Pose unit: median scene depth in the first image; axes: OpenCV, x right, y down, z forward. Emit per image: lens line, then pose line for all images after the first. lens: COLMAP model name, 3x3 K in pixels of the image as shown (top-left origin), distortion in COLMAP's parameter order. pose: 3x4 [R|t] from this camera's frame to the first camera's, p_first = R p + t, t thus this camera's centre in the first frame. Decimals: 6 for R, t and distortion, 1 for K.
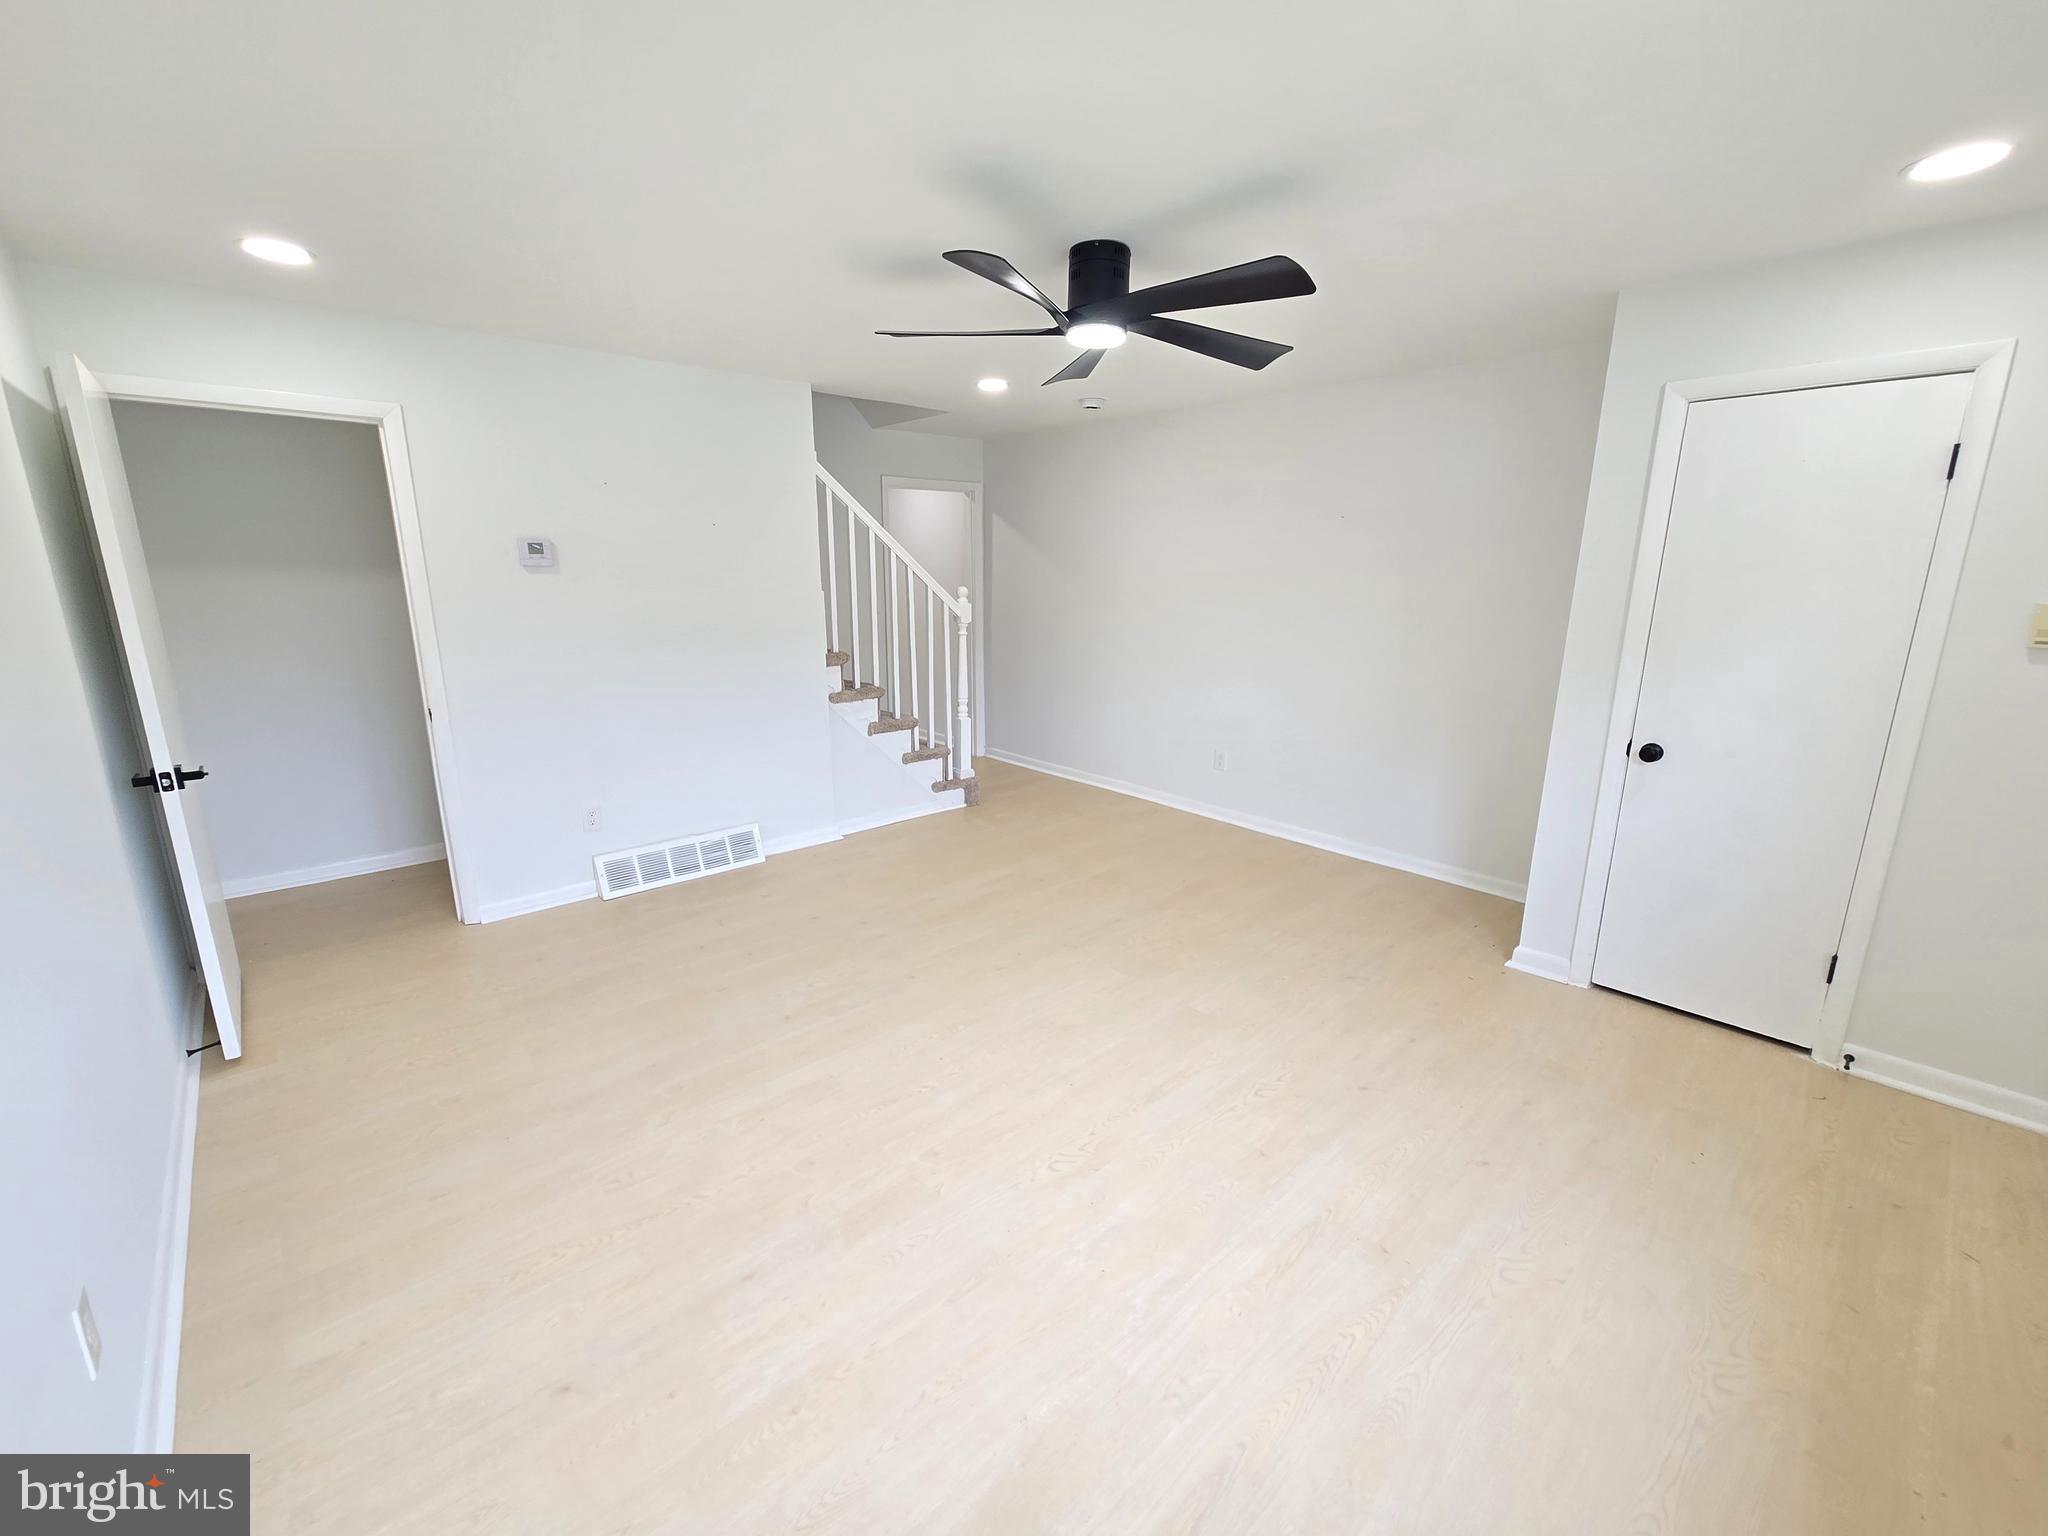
lens RADIAL K [[839.4, 0, 1017.5], [0, 839.4, 758.4], [0, 0, 1]] dist [0.002218, 0.000343]
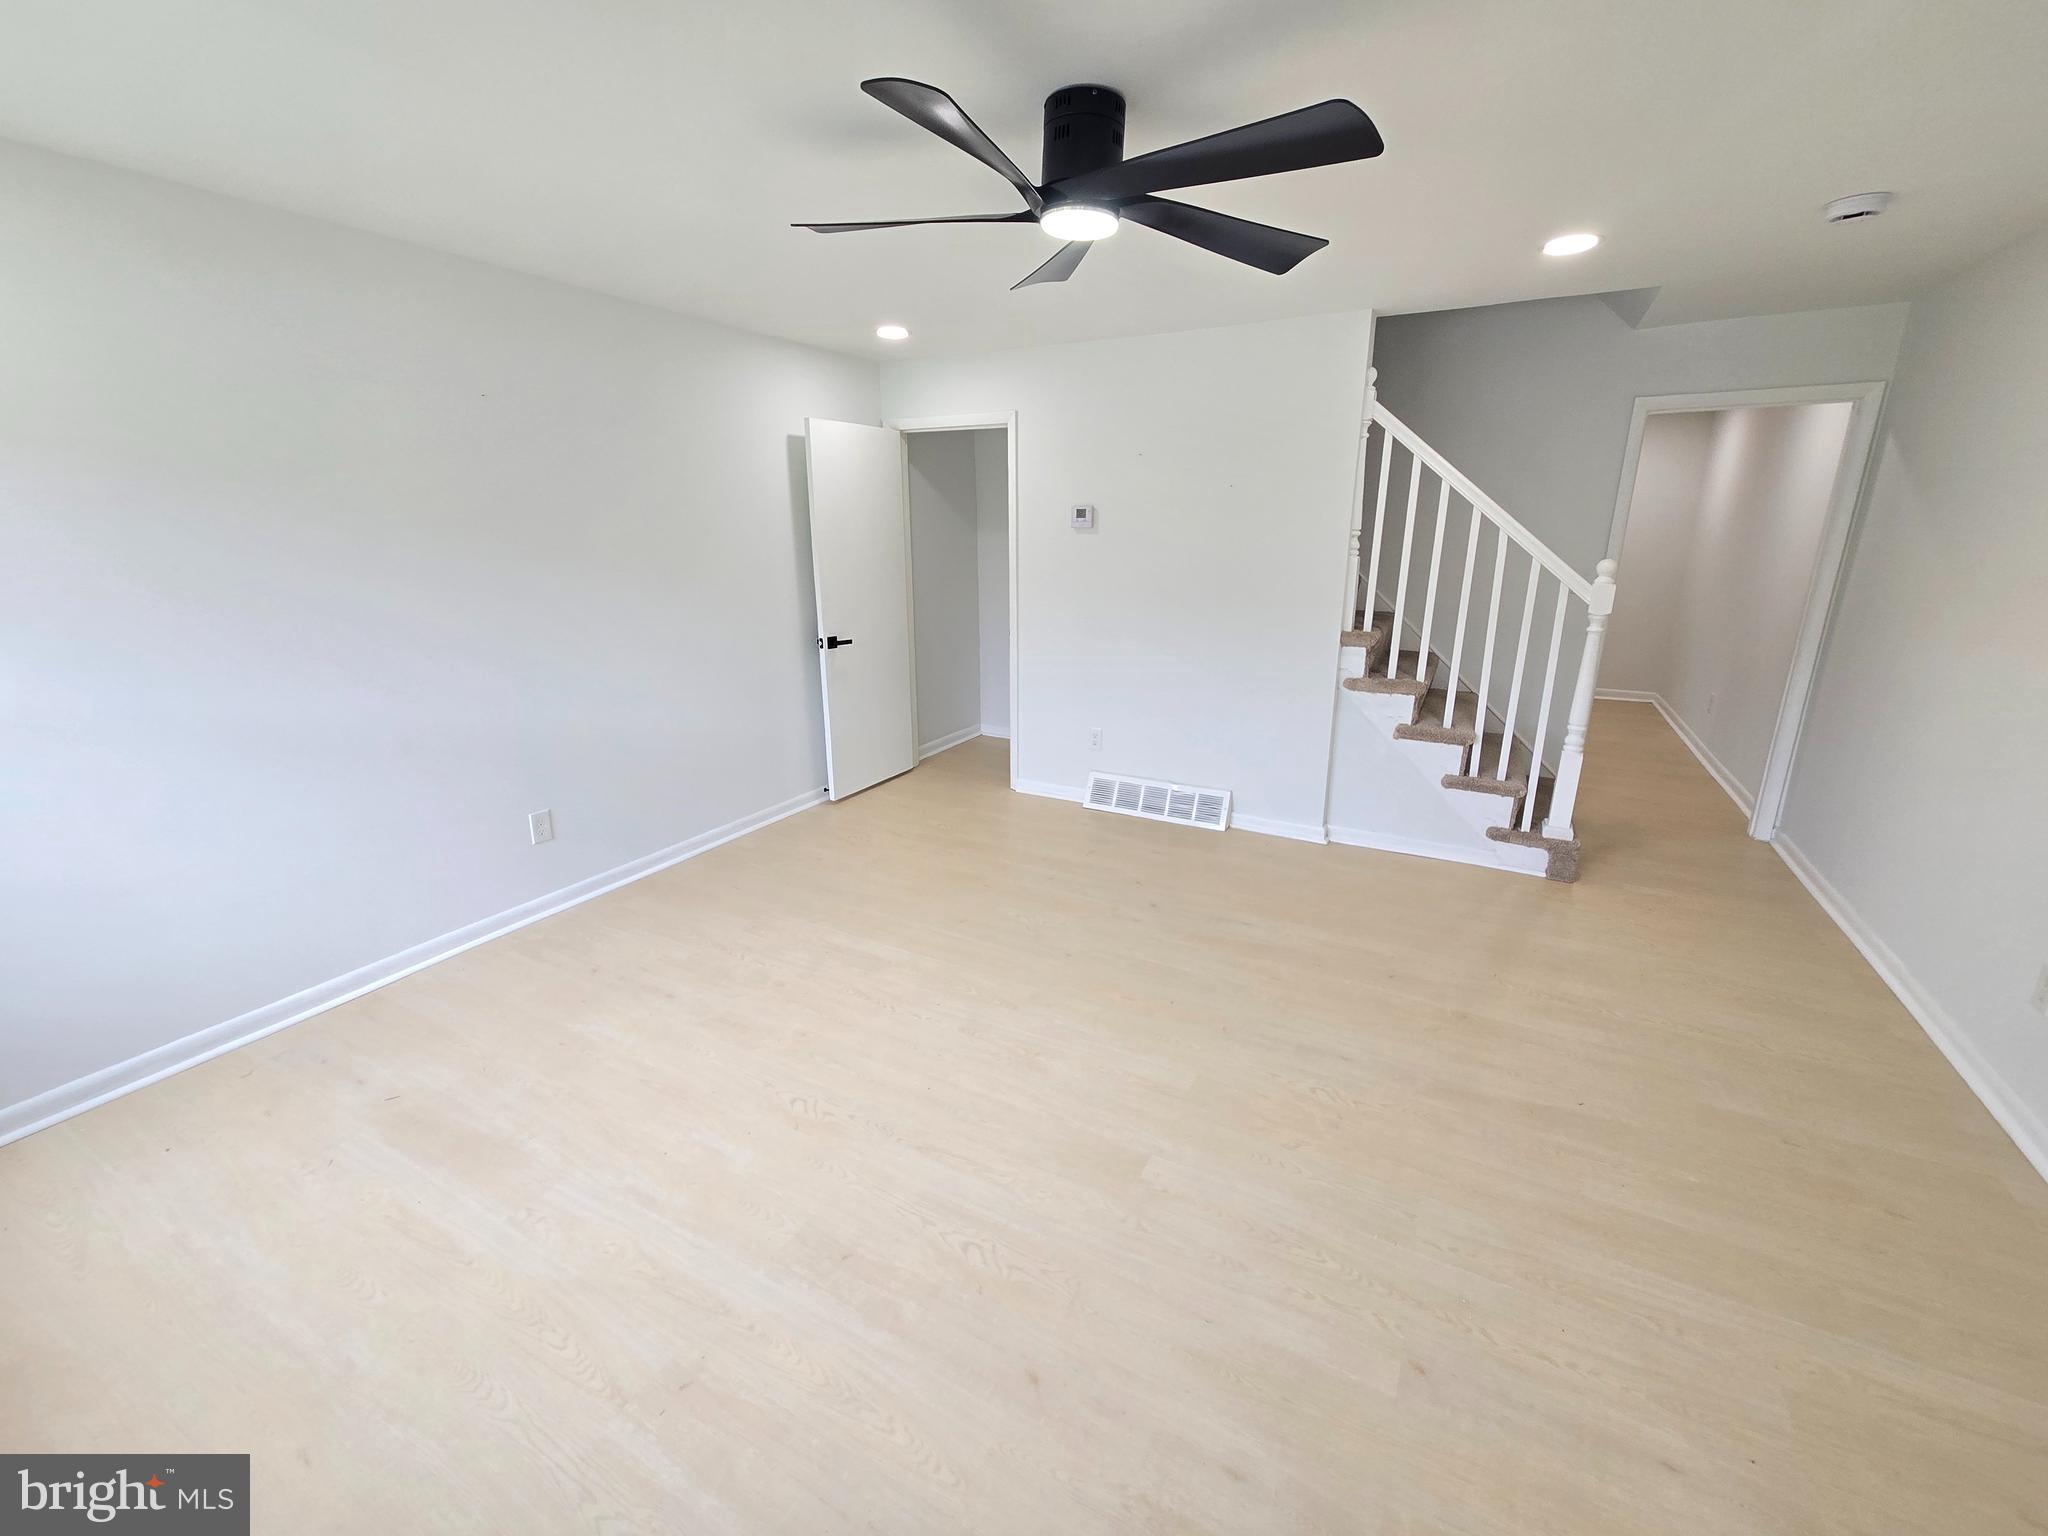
lens RADIAL K [[839.4, 0, 1017.5], [0, 839.4, 758.4], [0, 0, 1]] dist [0.002218, 0.000343]
pose [[0.332395, 0.249043, -0.909665, 0.518249], [-0.211692, 0.959598, 0.185361, -0.094941], [0.919076, 0.130956, 0.371686, 0.422817]]
